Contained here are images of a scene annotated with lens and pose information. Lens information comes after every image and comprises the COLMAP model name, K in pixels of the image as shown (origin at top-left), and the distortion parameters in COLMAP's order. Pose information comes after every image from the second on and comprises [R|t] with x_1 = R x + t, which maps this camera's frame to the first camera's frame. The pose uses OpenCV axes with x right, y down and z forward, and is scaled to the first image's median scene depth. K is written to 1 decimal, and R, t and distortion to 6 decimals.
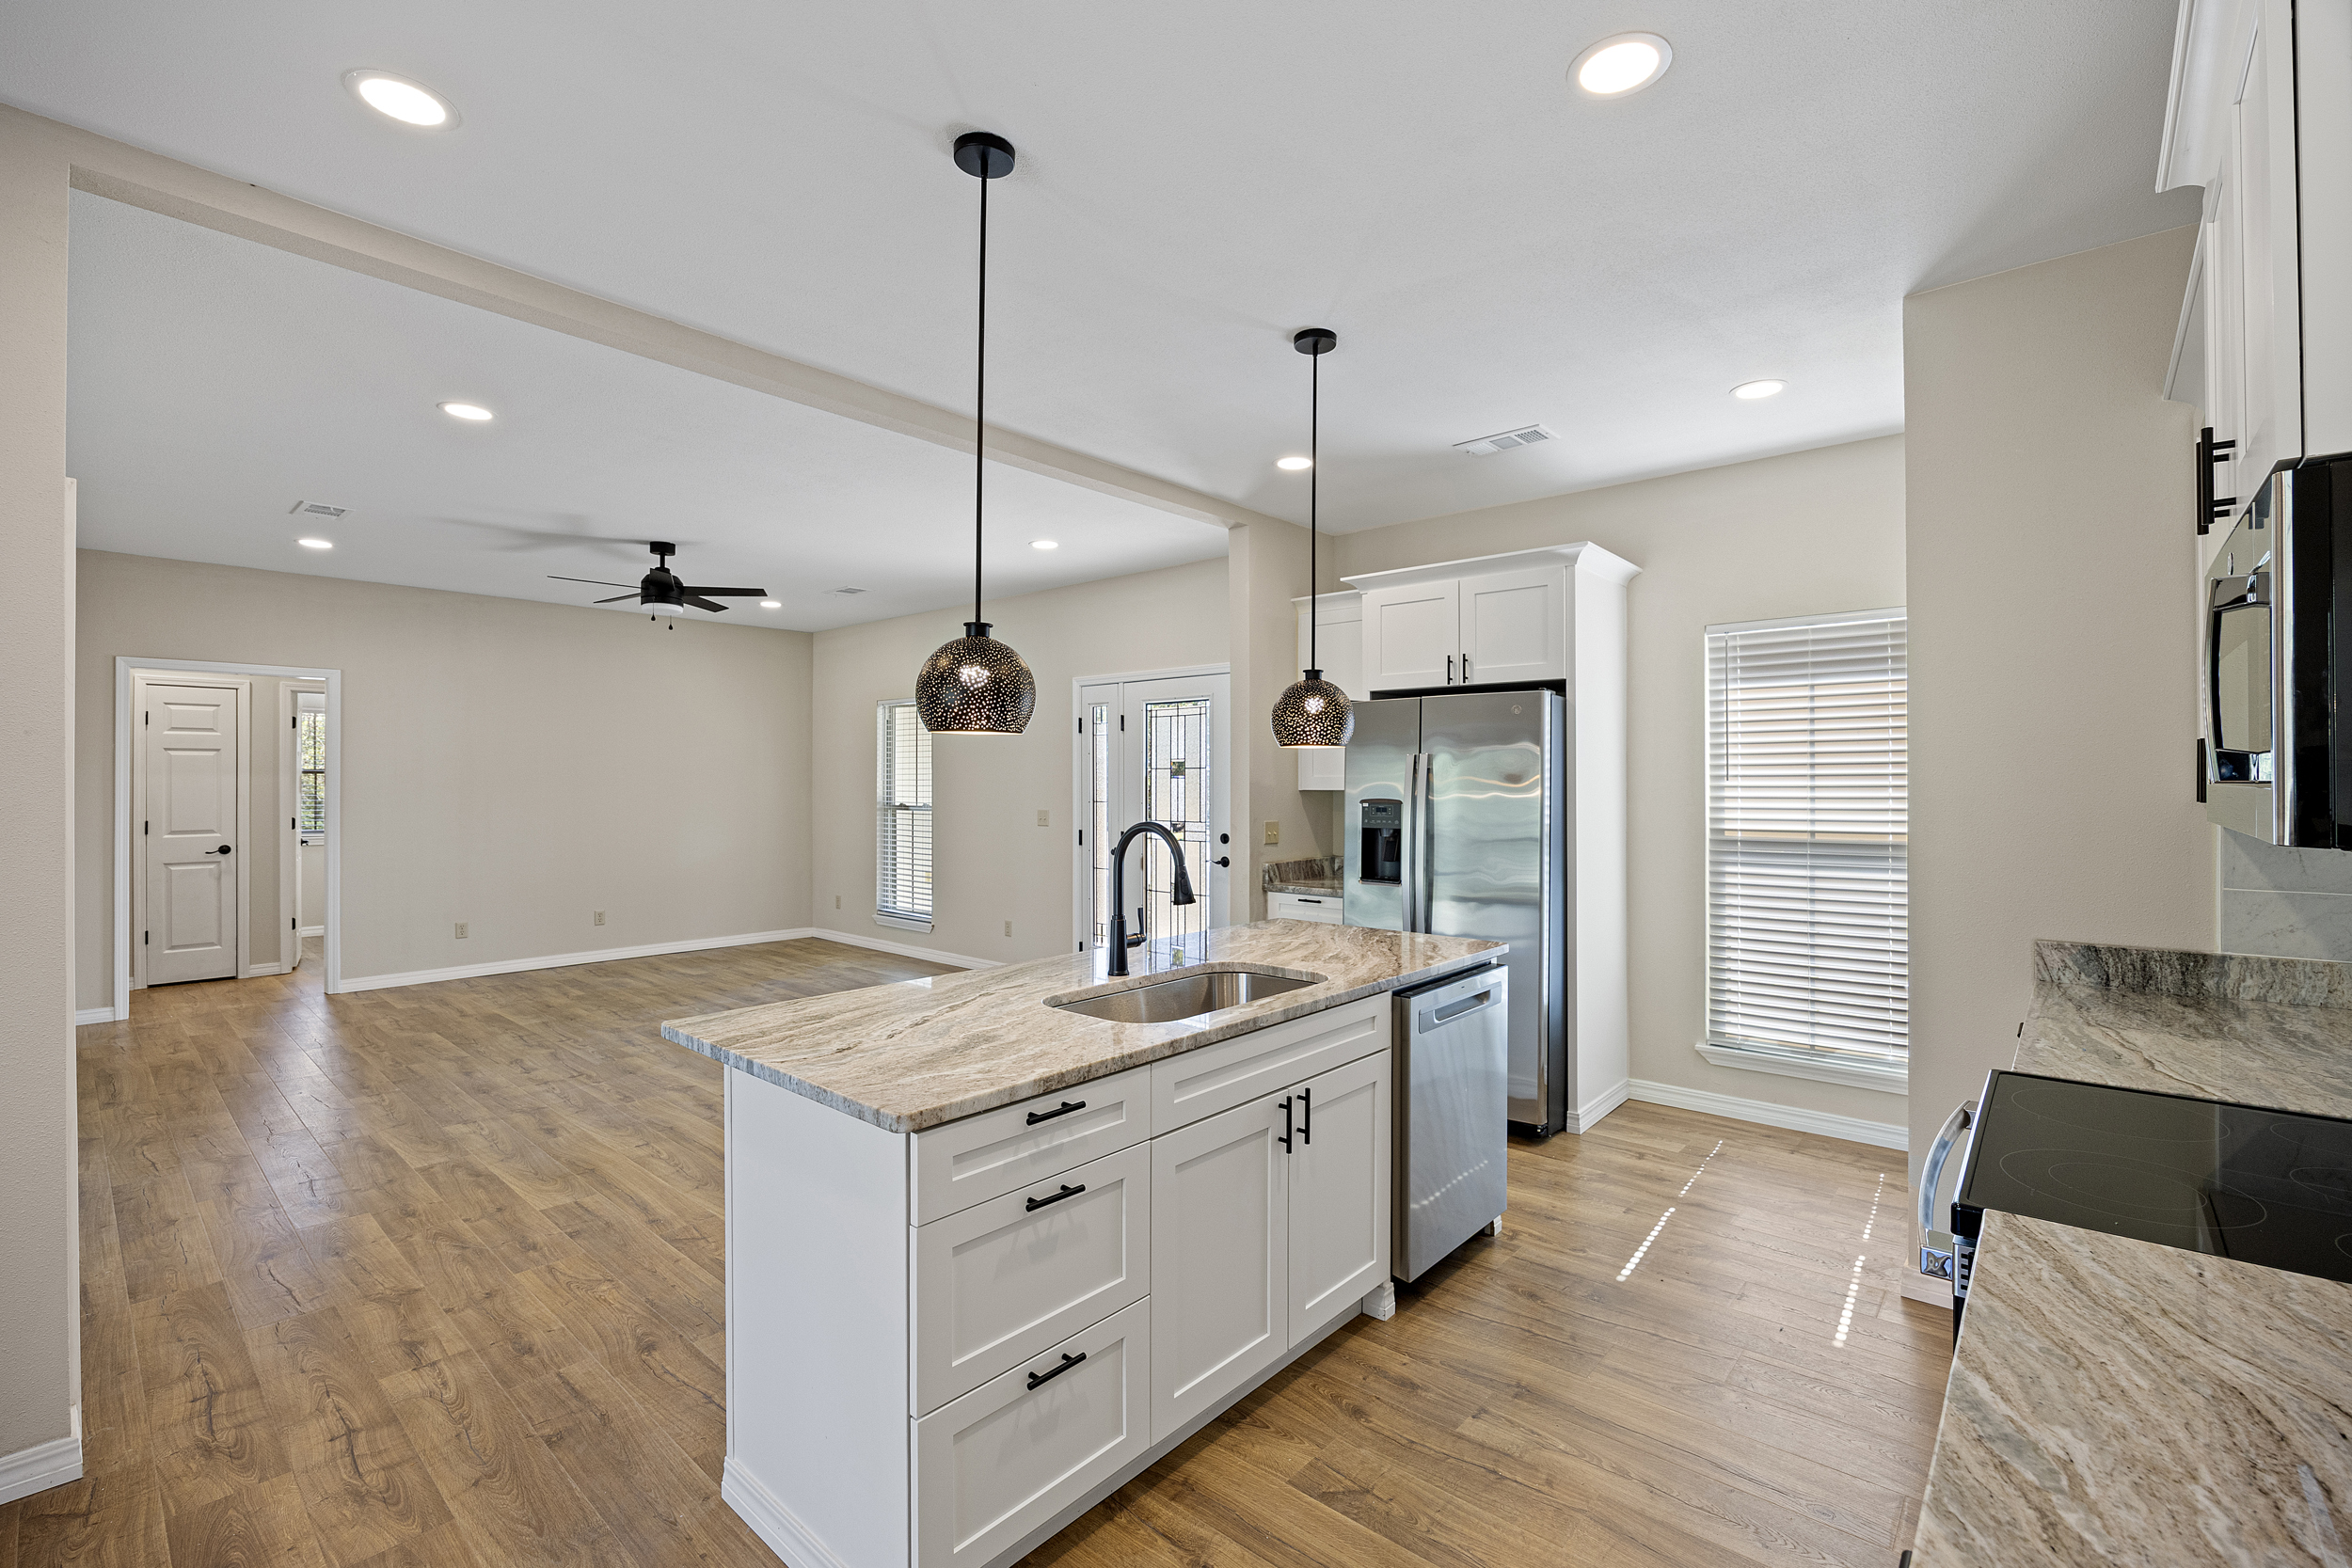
lens RADIAL K [[1032.4, 0, 1182.1], [0, 1032.4, 777.4], [0, 0, 1]] dist [-0.018510, 0.003977]
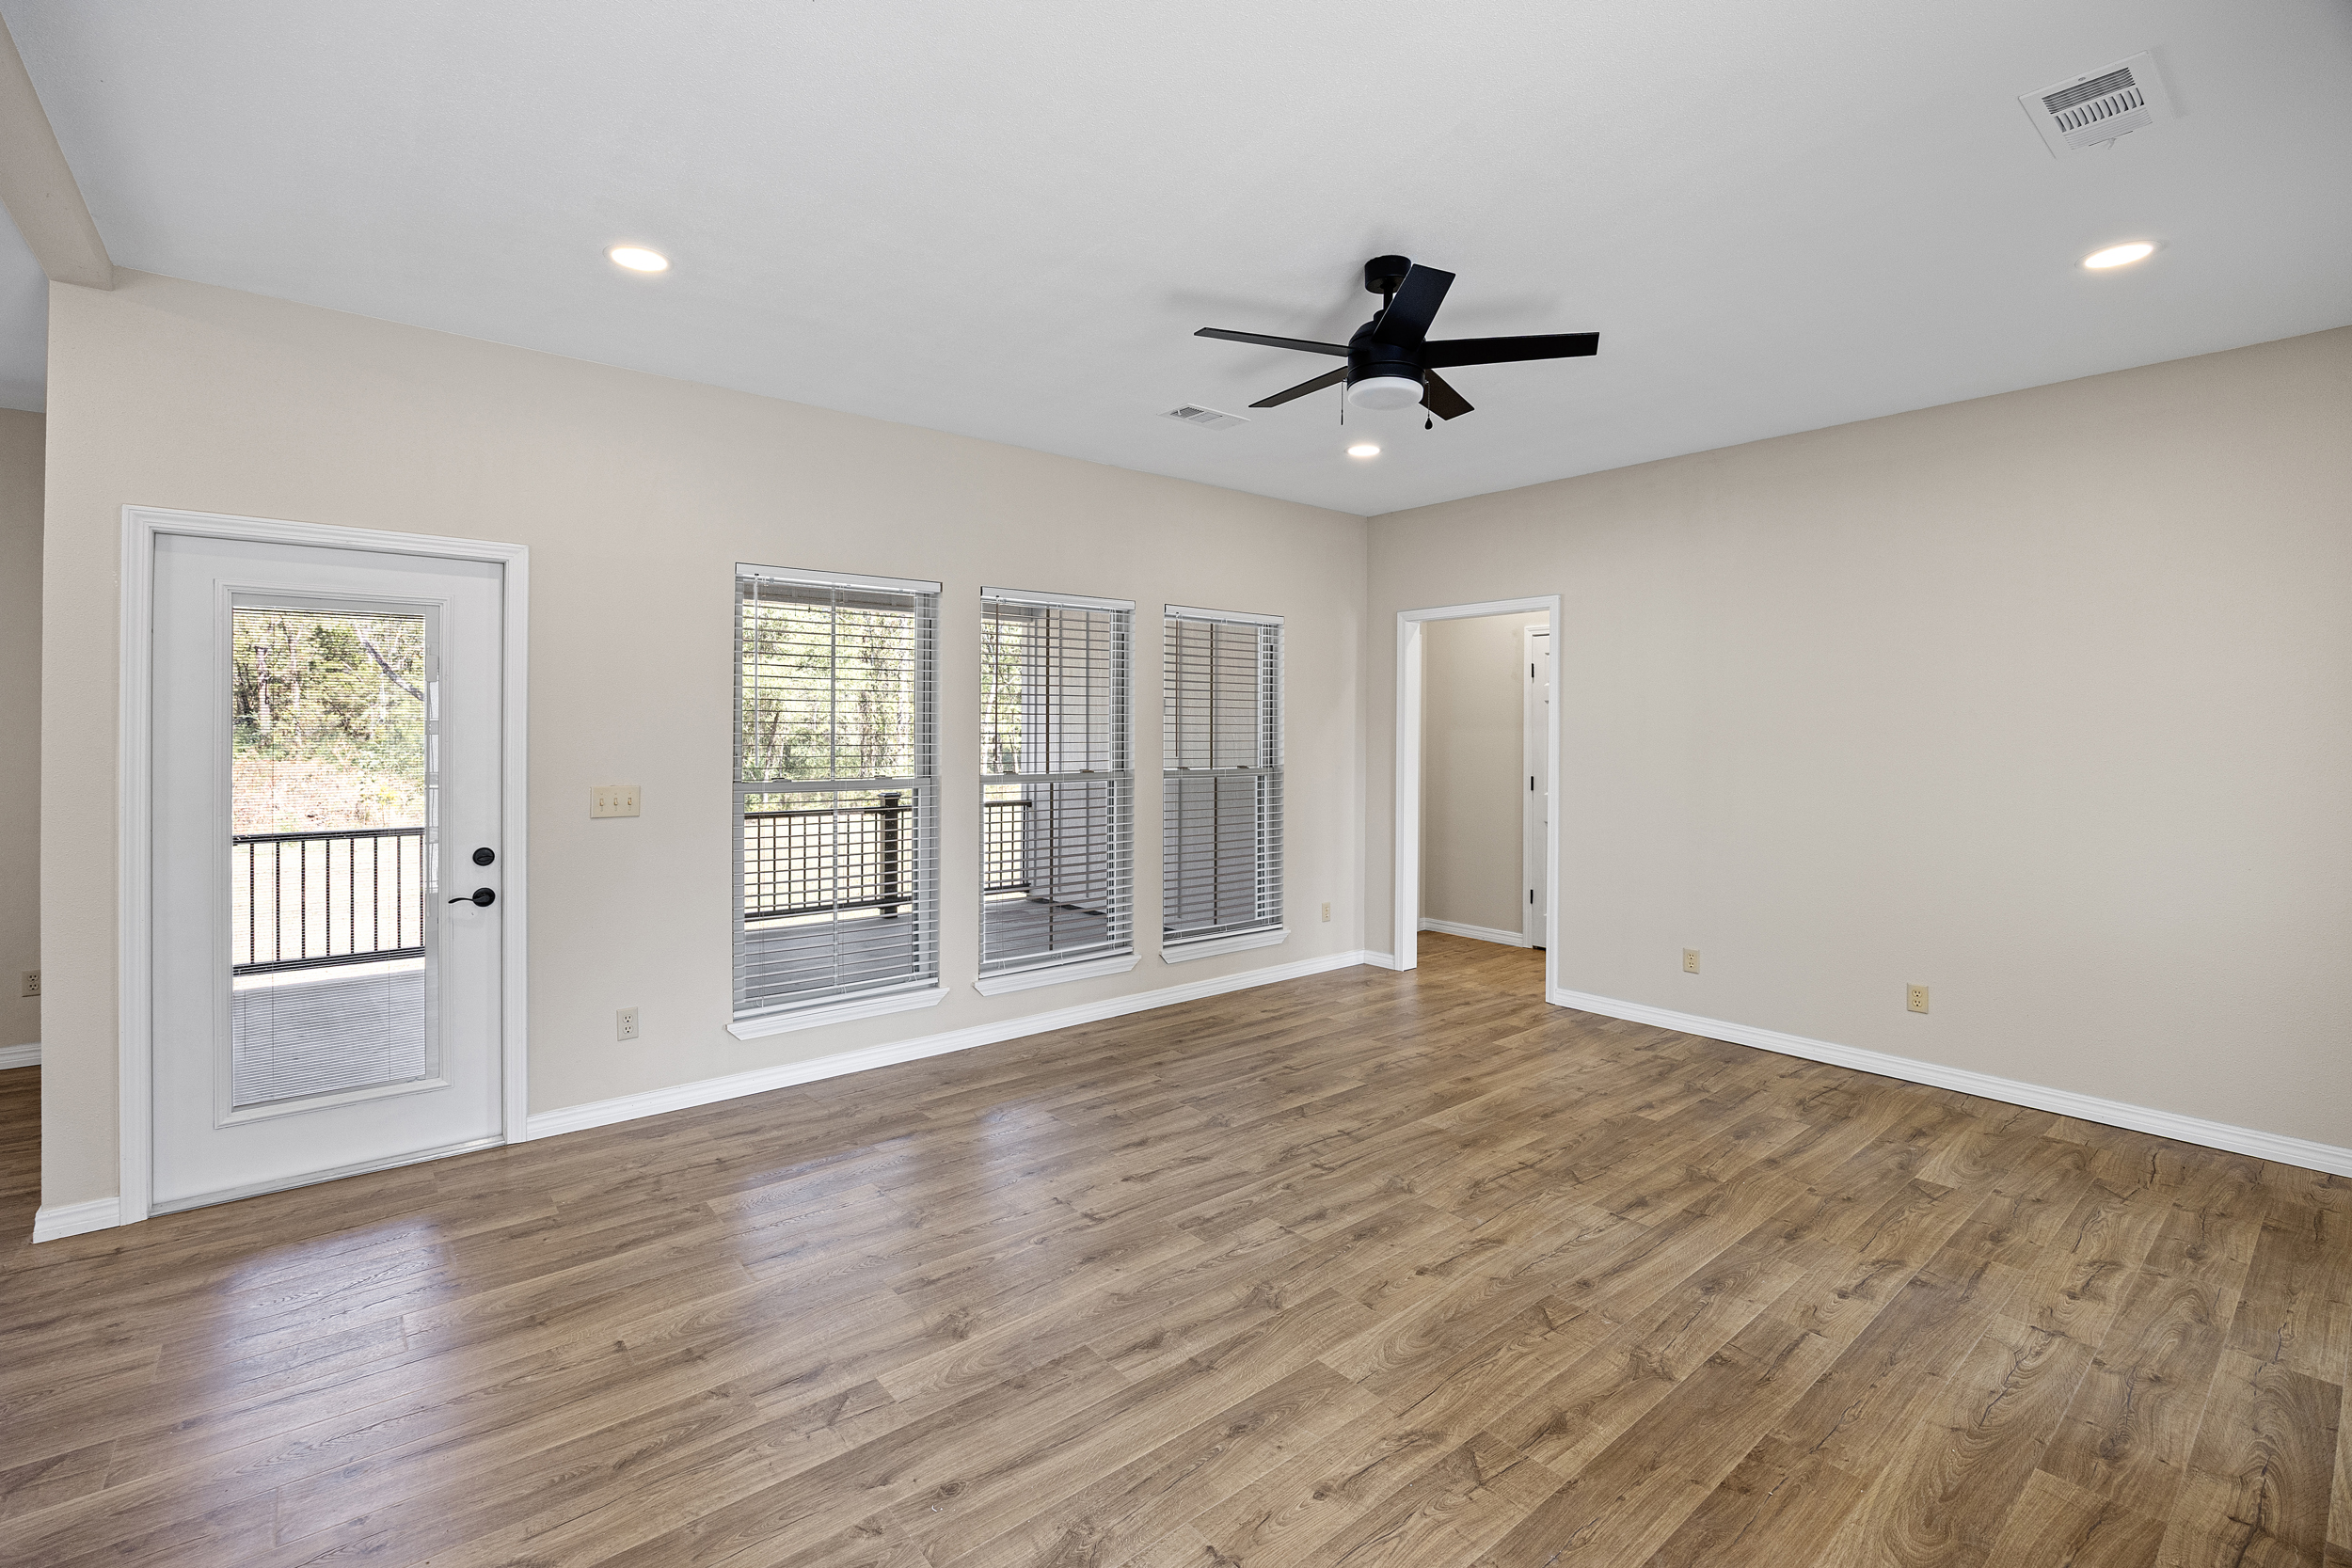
lens RADIAL K [[1032.4, 0, 1186.7], [0, 1032.4, 744.3], [0, 0, 1]] dist [-0.018510, 0.003977]
pose [[-0.148248, 0.012045, -0.988877, 0.005374], [-0.000880, 0.999924, 0.012312, 0.000817], [0.988950, 0.002695, -0.148226, 0.989566]]
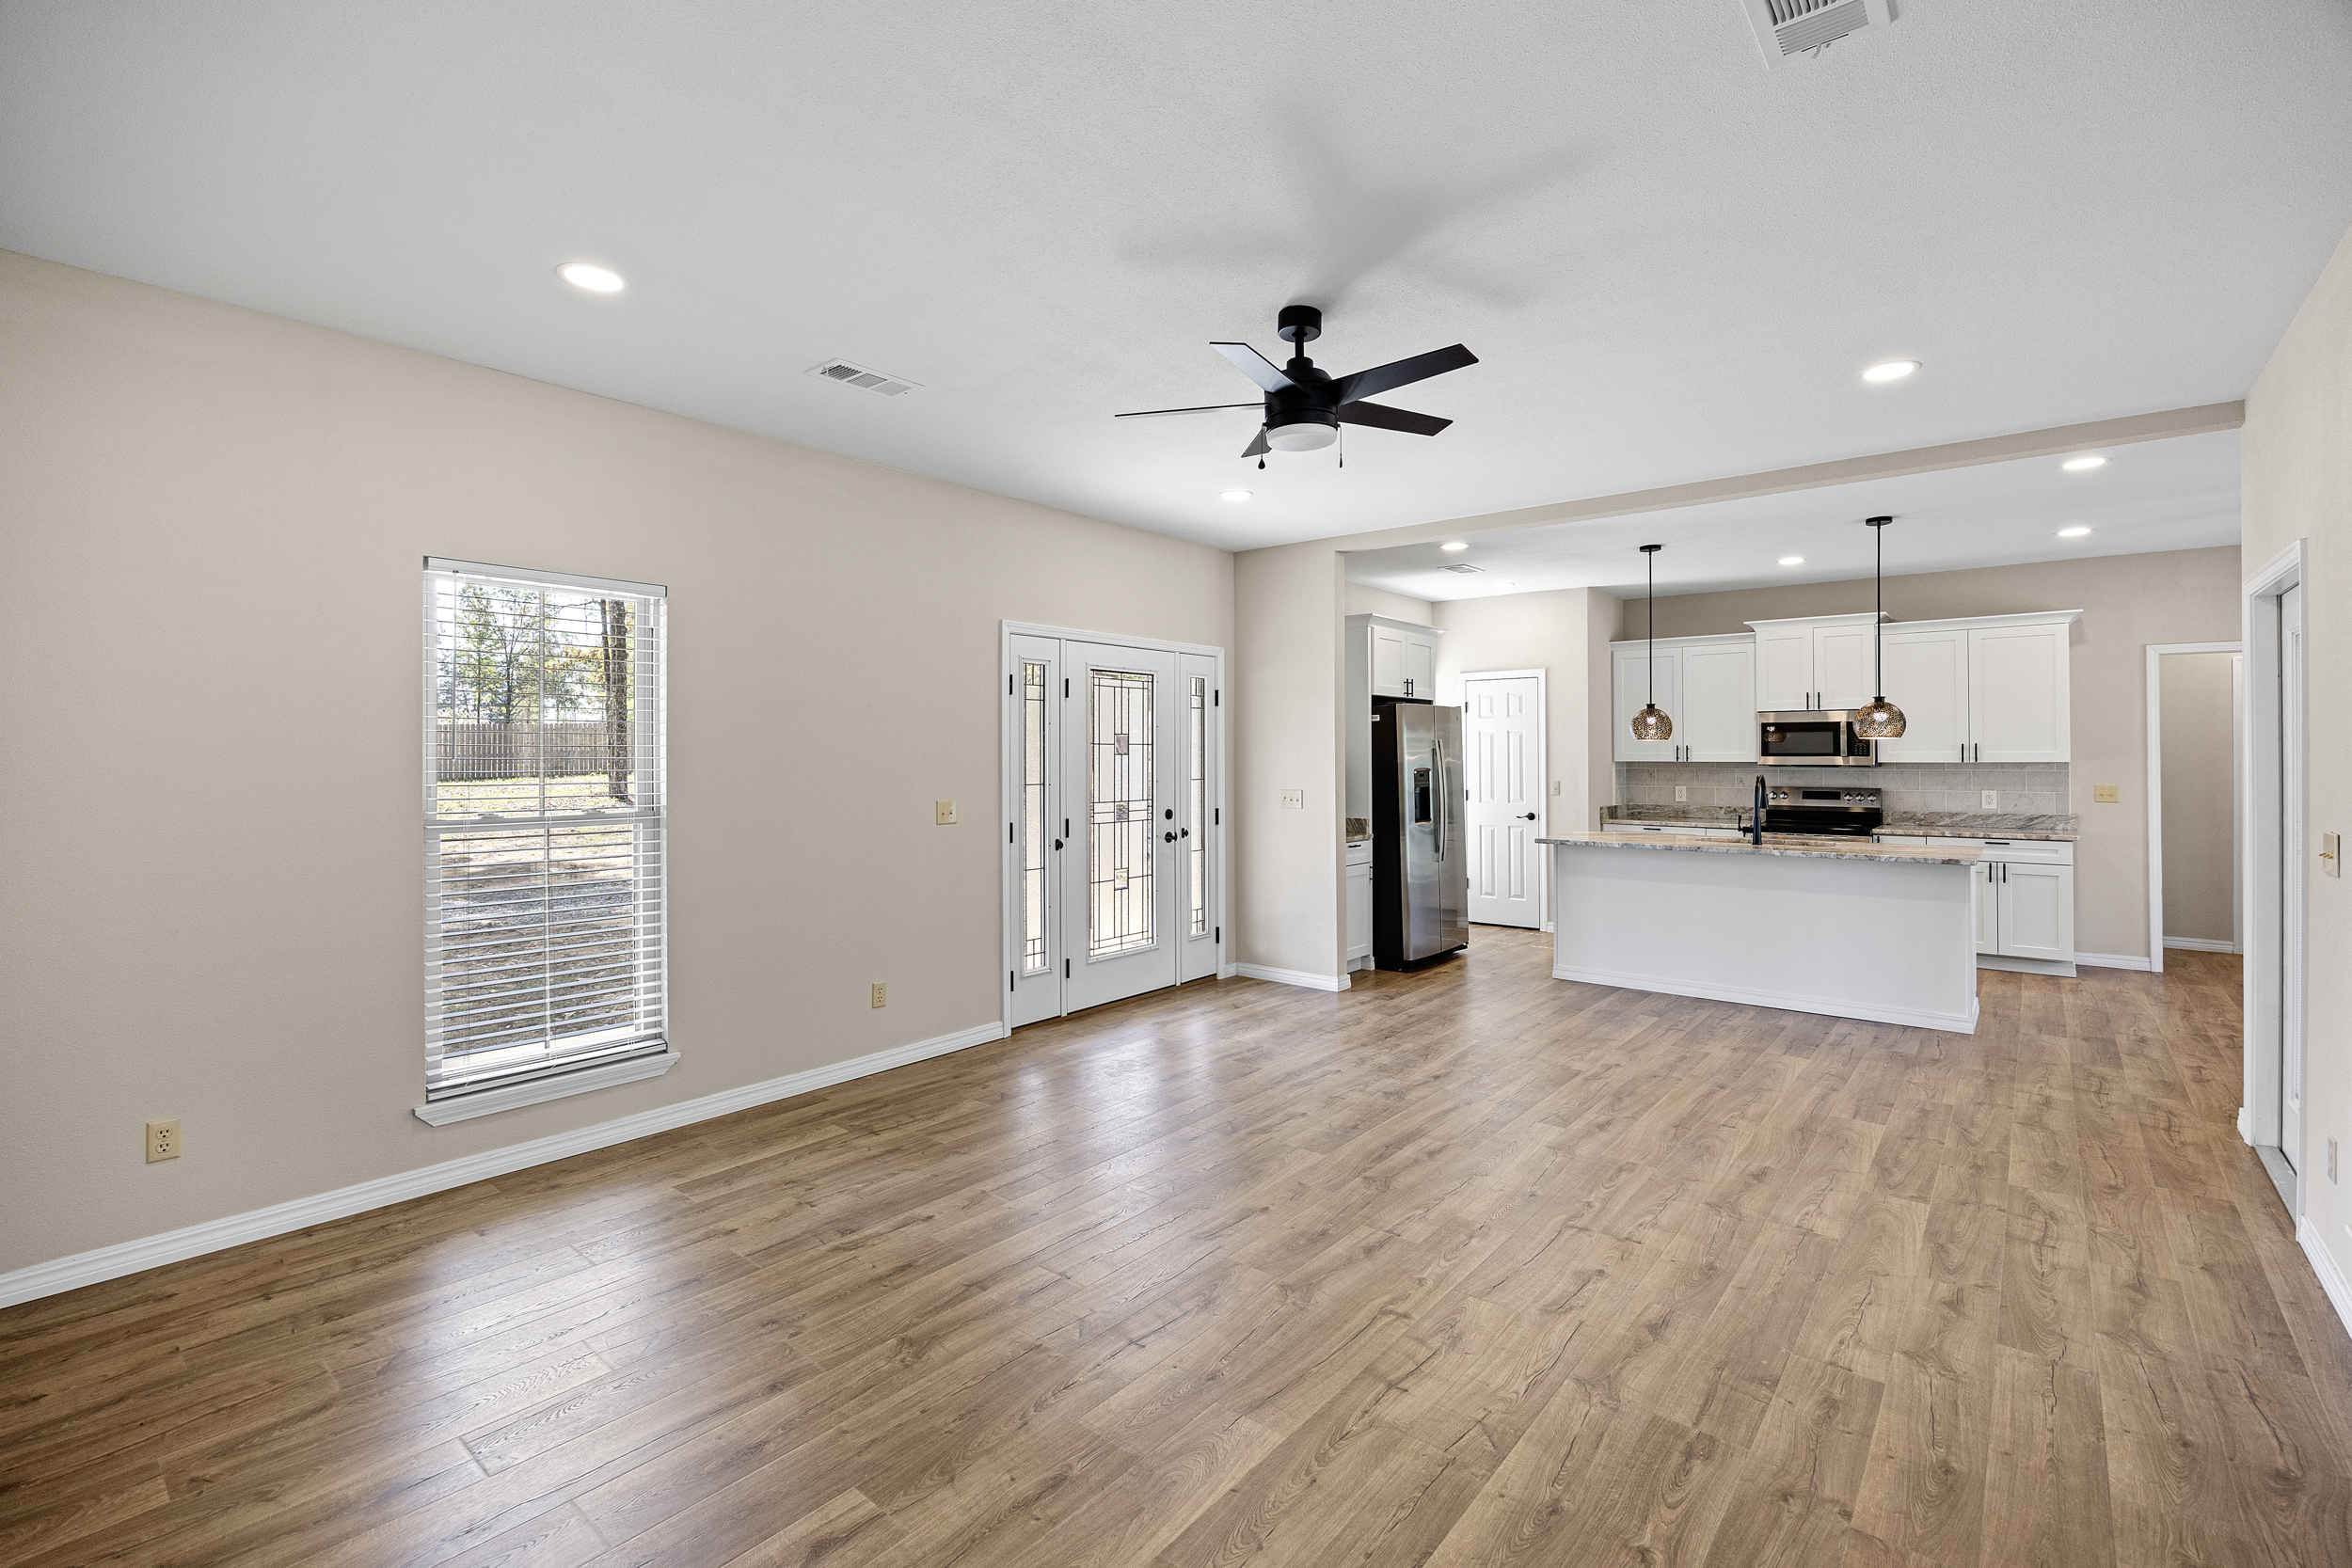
lens RADIAL K [[1032.4, 0, 1193.3], [0, 1032.4, 754.6], [0, 0, 1]] dist [-0.018510, 0.003977]
pose [[-0.038206, -0.000031, 0.999270, -1.048326], [-0.000283, 1.000000, 0.000020, -0.000397], [-0.999270, -0.000282, -0.038206, 1.089014]]
